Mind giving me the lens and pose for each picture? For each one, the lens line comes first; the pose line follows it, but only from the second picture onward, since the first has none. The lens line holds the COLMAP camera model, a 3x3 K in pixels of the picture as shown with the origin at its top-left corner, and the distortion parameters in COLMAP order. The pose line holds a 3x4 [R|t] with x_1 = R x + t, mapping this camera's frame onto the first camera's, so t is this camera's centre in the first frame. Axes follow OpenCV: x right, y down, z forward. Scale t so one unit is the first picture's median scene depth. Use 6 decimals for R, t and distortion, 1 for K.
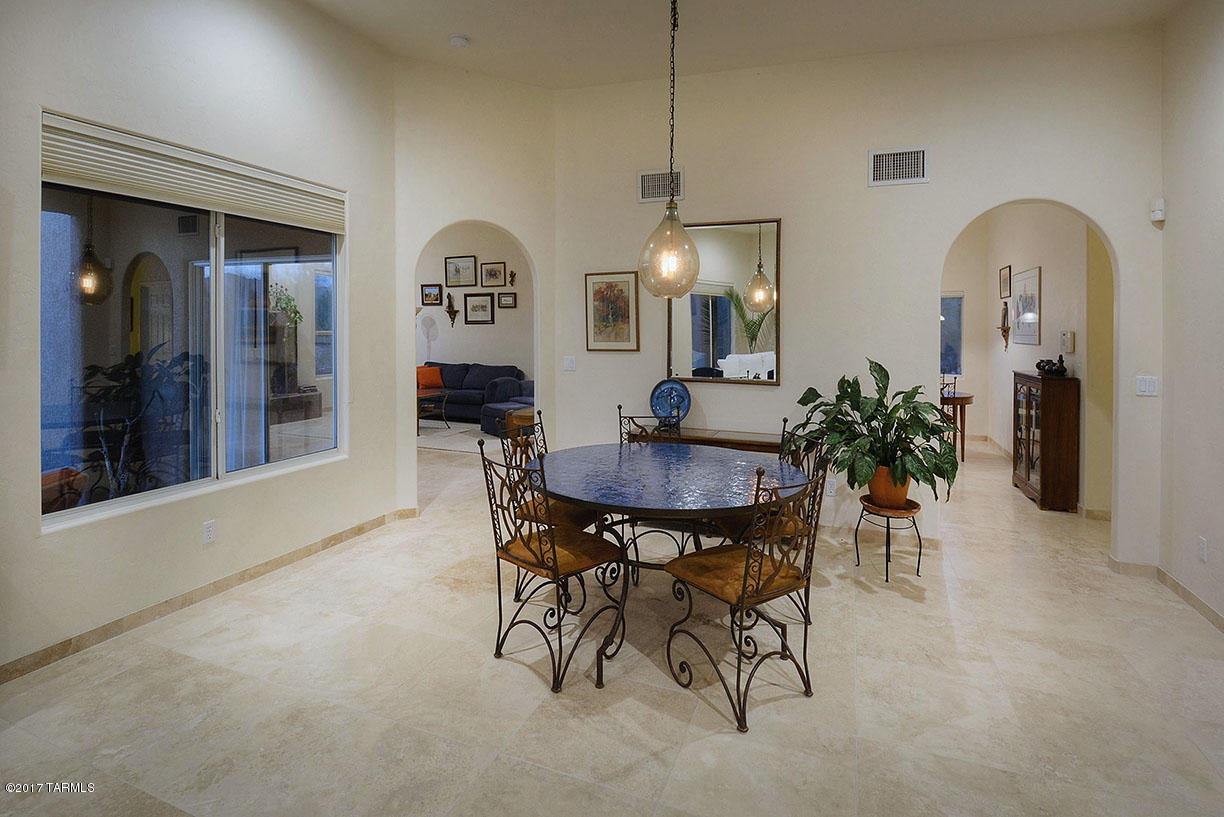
lens RADIAL K [[597.8, 0, 625.8], [0, 597.8, 366.8], [0, 0, 1]] dist [-0.004157, -0.001566]
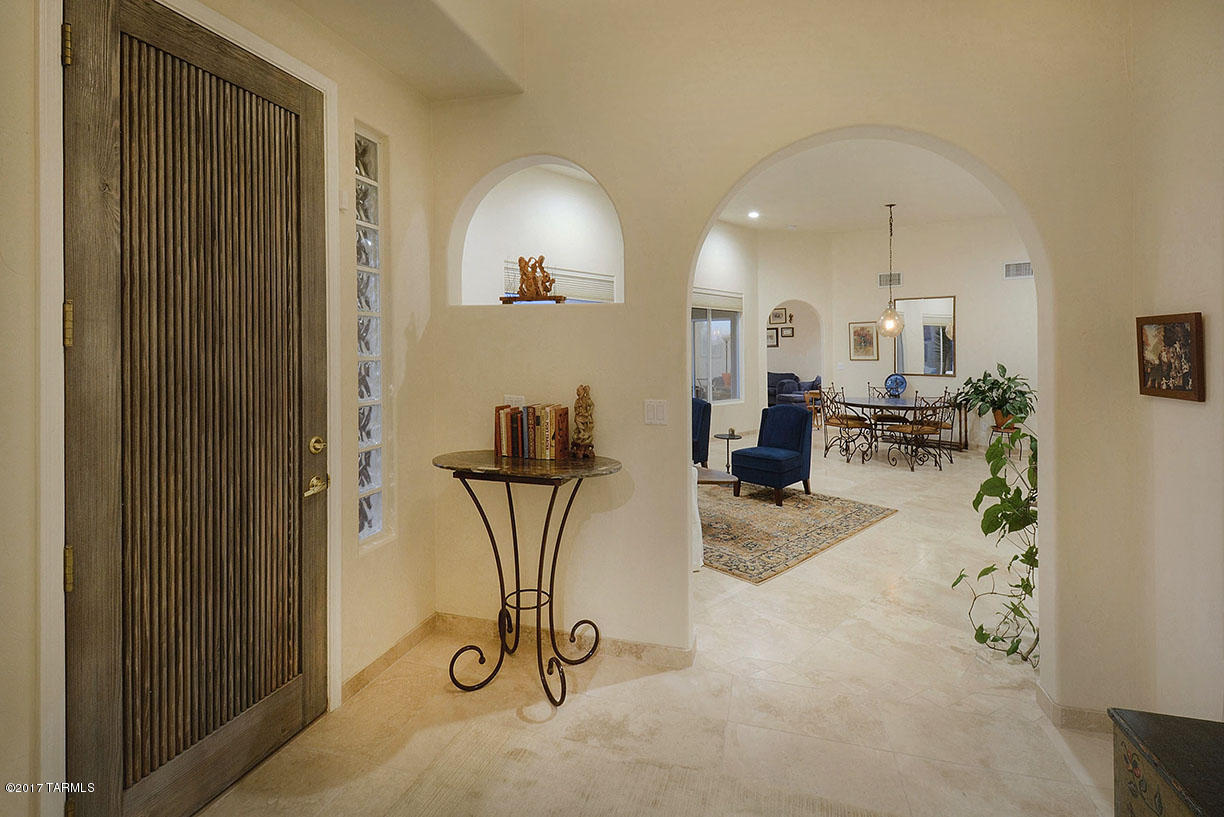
lens RADIAL K [[536.4, 0, 612.5], [0, 536.4, 349.4], [0, 0, 1]] dist [0.000848, -0.000028]
pose [[0.902325, -0.001883, -0.431053, -0.008594], [-0.026790, 0.997812, -0.060437, 0.084004], [0.430224, 0.066082, 0.900300, -1.221241]]
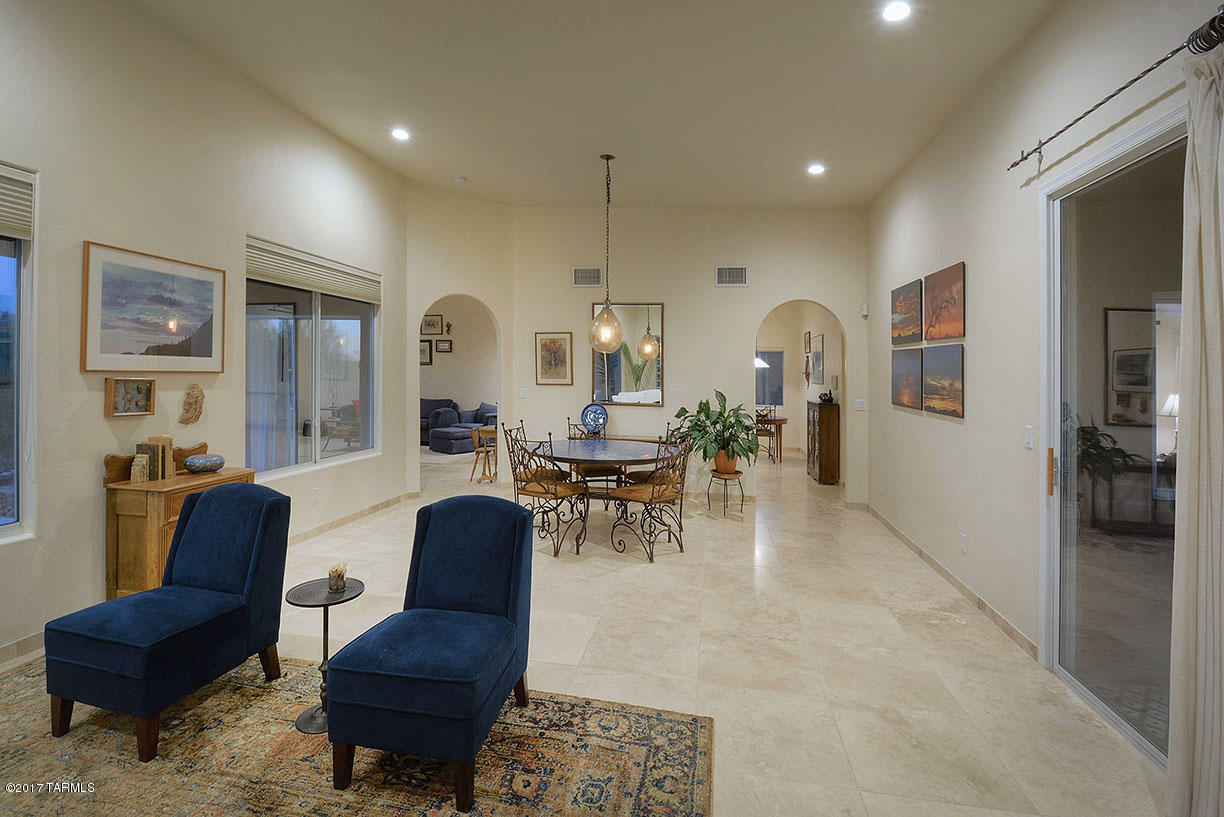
lens RADIAL K [[561.3, 0, 611.9], [0, 561.3, 376.8], [0, 0, 1]] dist [0.003451, -0.014096]
pose [[0.984614, 0.011825, 0.174340, -0.150284], [-0.002313, 0.998502, -0.054663, 0.035936], [-0.174726, 0.053419, 0.983167, -0.484452]]
